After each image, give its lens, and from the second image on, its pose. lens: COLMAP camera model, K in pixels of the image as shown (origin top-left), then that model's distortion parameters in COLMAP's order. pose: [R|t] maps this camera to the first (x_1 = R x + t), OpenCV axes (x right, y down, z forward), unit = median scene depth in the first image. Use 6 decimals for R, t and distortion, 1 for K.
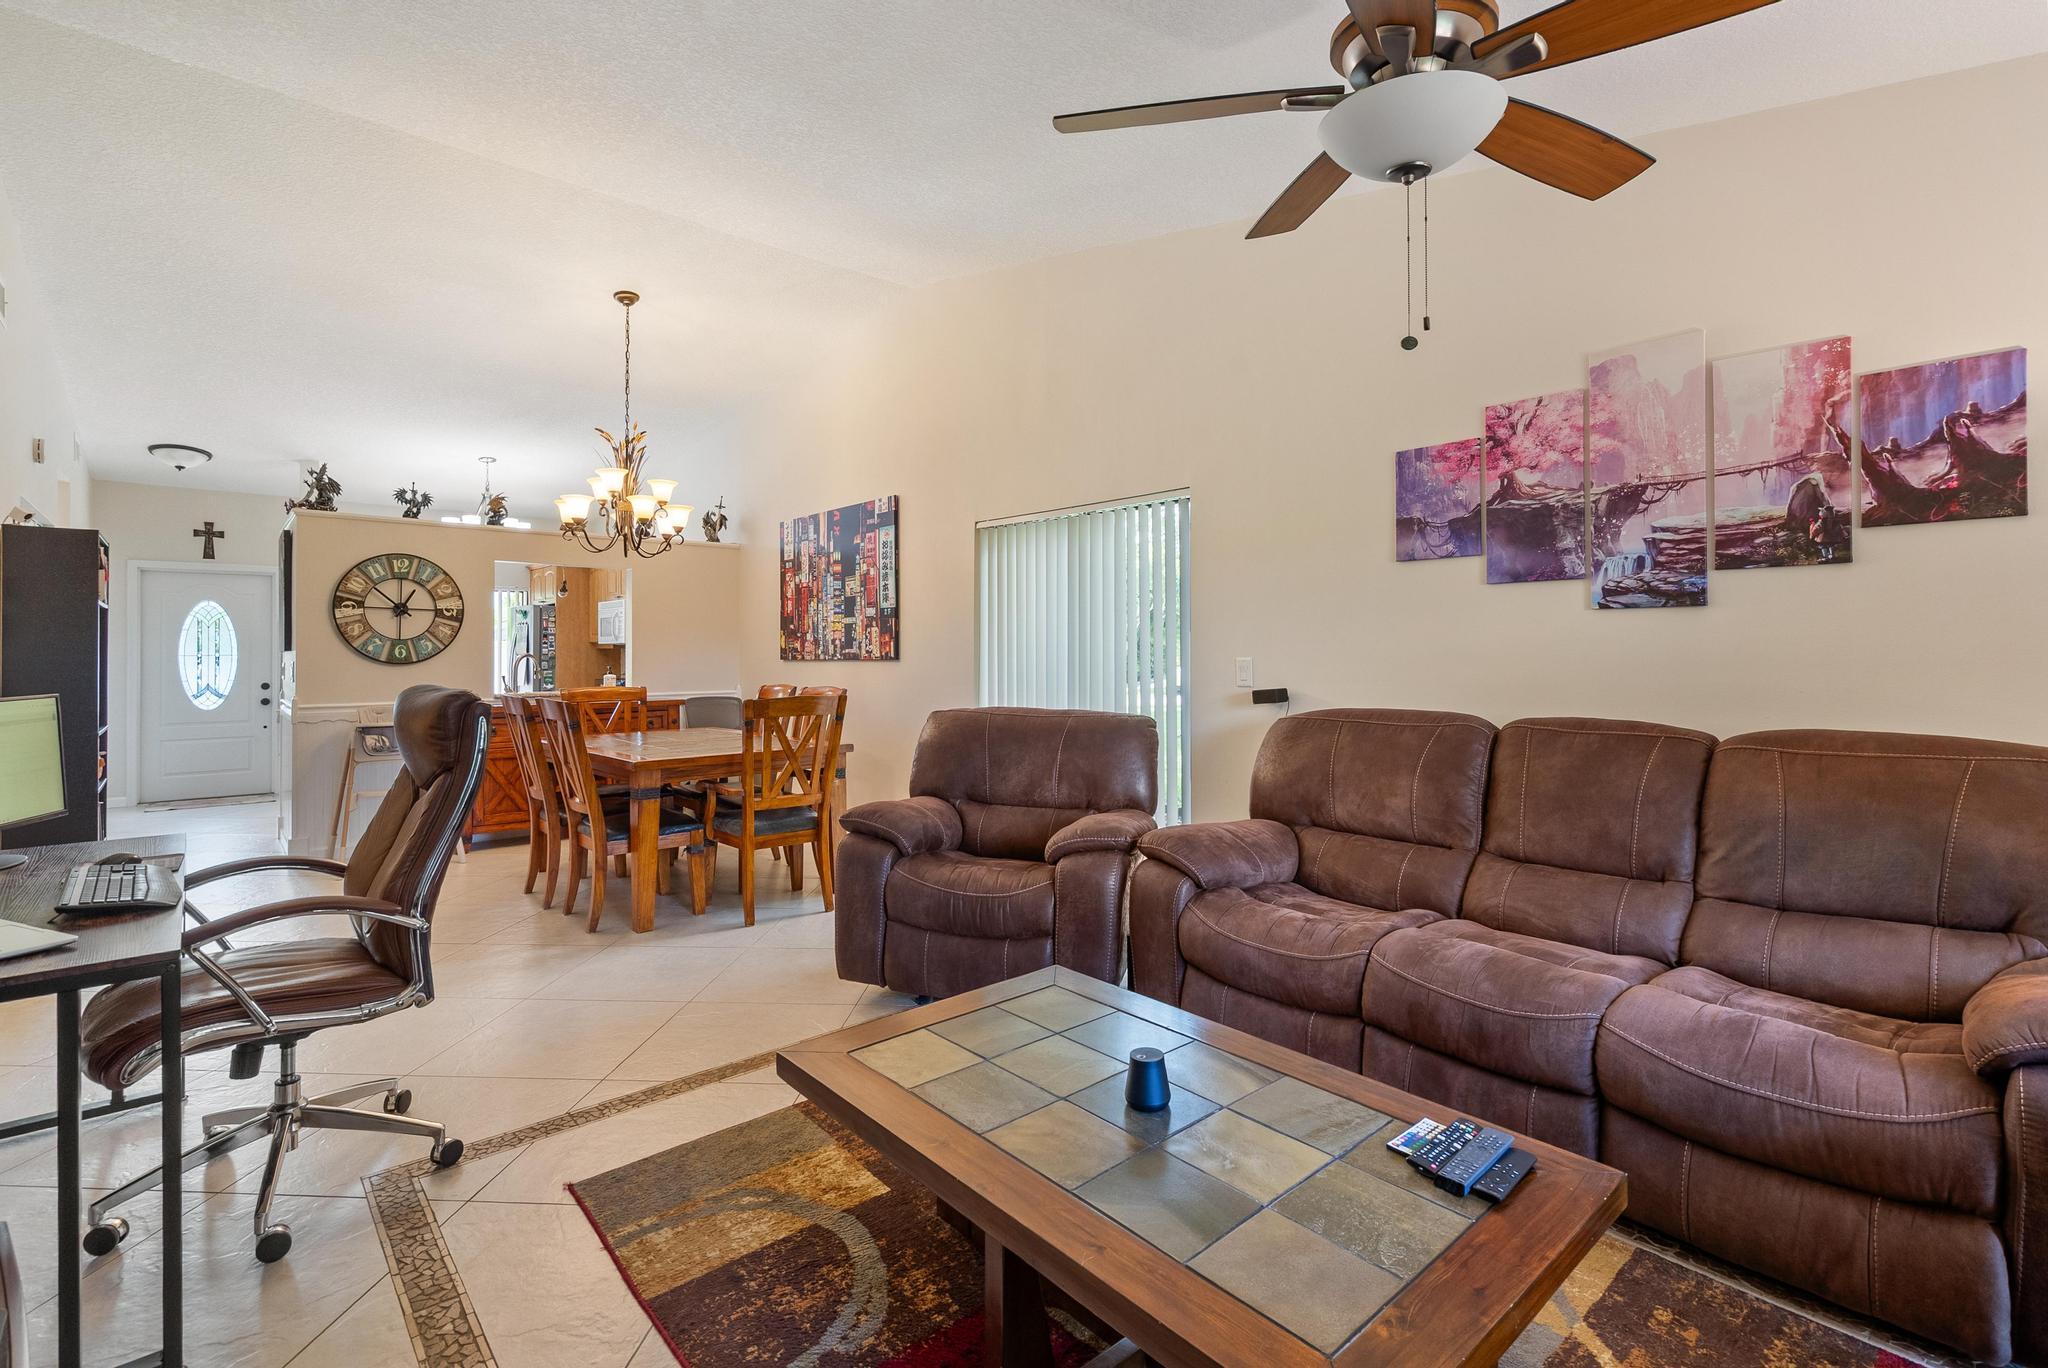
lens RADIAL K [[943.9, 0, 1030.9], [0, 943.9, 641.4], [0, 0, 1]] dist [-0.002503, -0.000111]
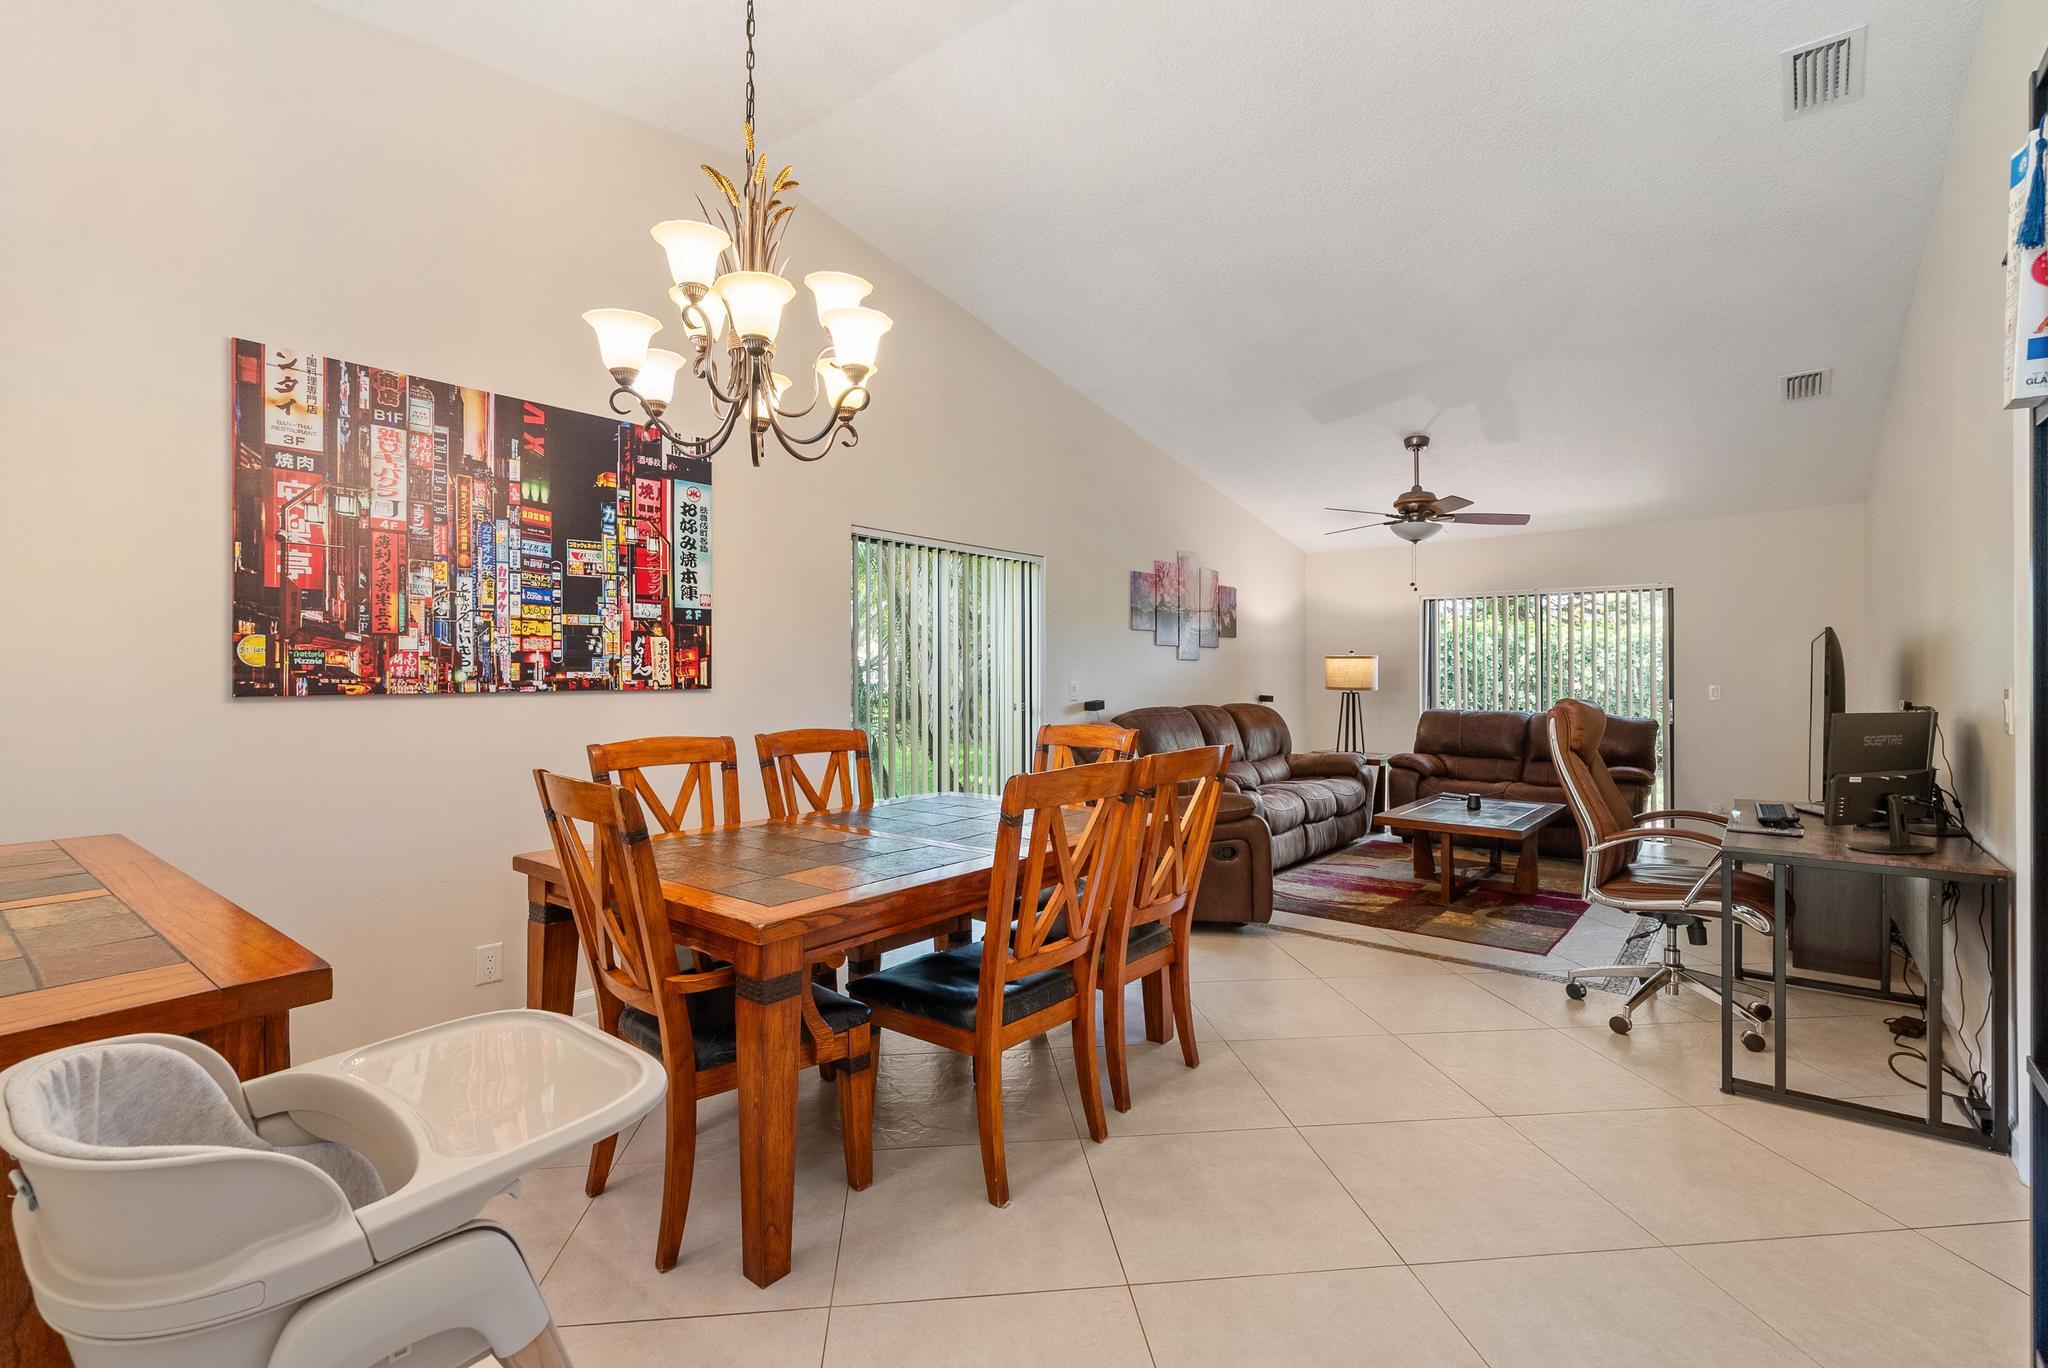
lens RADIAL K [[932.4, 0, 1019.8], [0, 932.4, 673.5], [0, 0, 1]] dist [-0.003224, 0.000450]
pose [[-0.162453, 0.006777, 0.986693, -0.796078], [-0.009409, 0.999920, -0.008417, 0.011676], [-0.986671, -0.010651, -0.162376, 0.861539]]
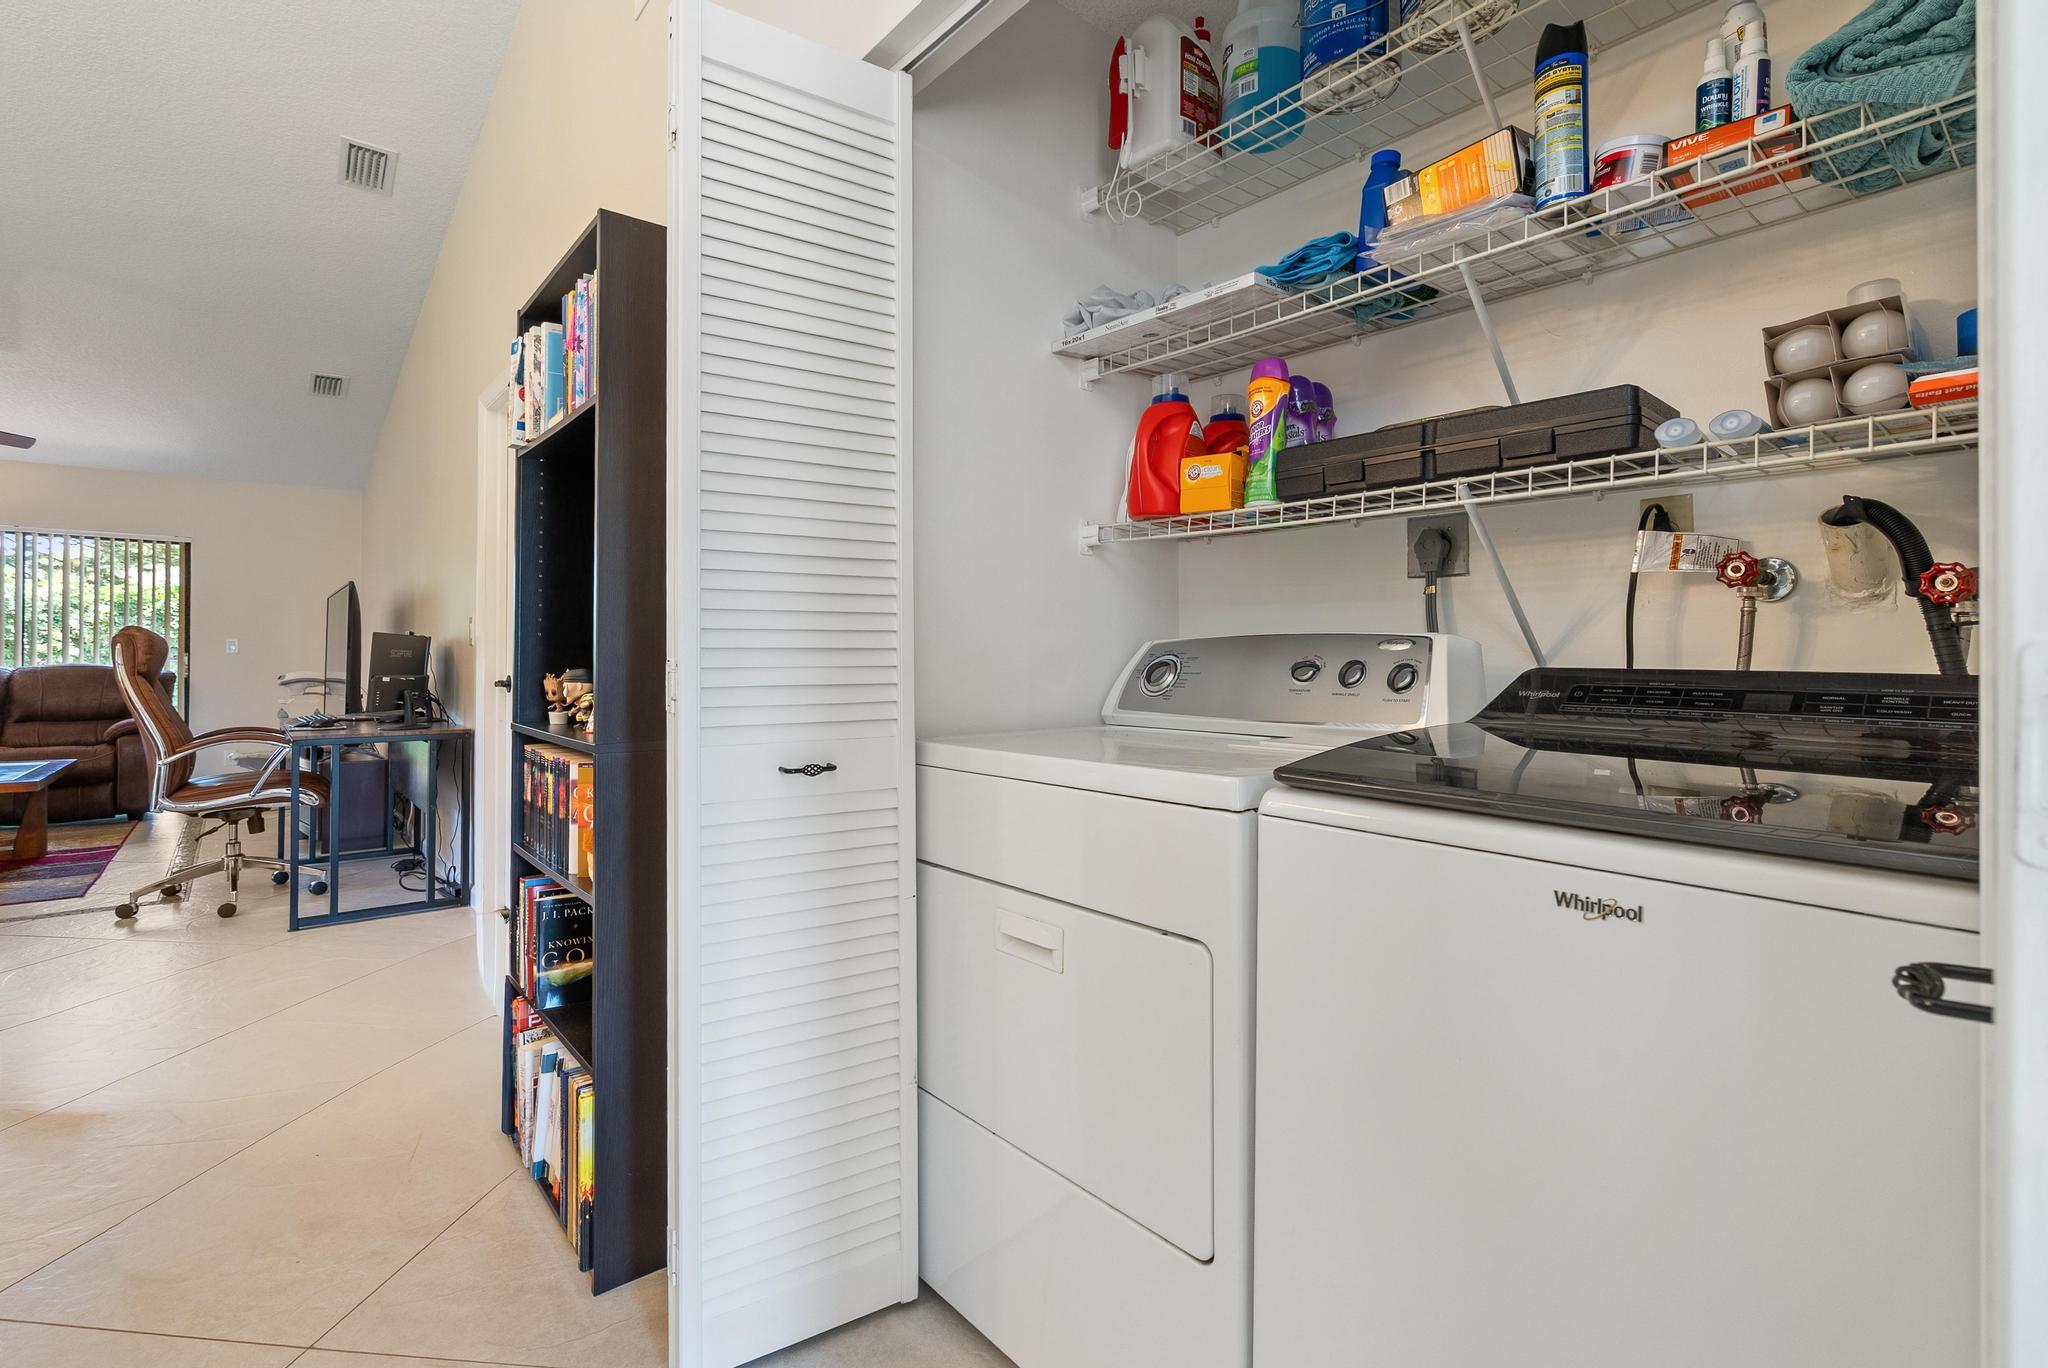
lens RADIAL K [[940.2, 0, 1019.9], [0, 940.2, 647.9], [0, 0, 1]] dist [-0.000772, 0.000145]
pose [[-0.999345, 0.002096, 0.036124, -0.875410], [0.001305, 0.999759, -0.021921, 0.047806], [-0.036162, -0.021859, -0.999107, 1.017435]]
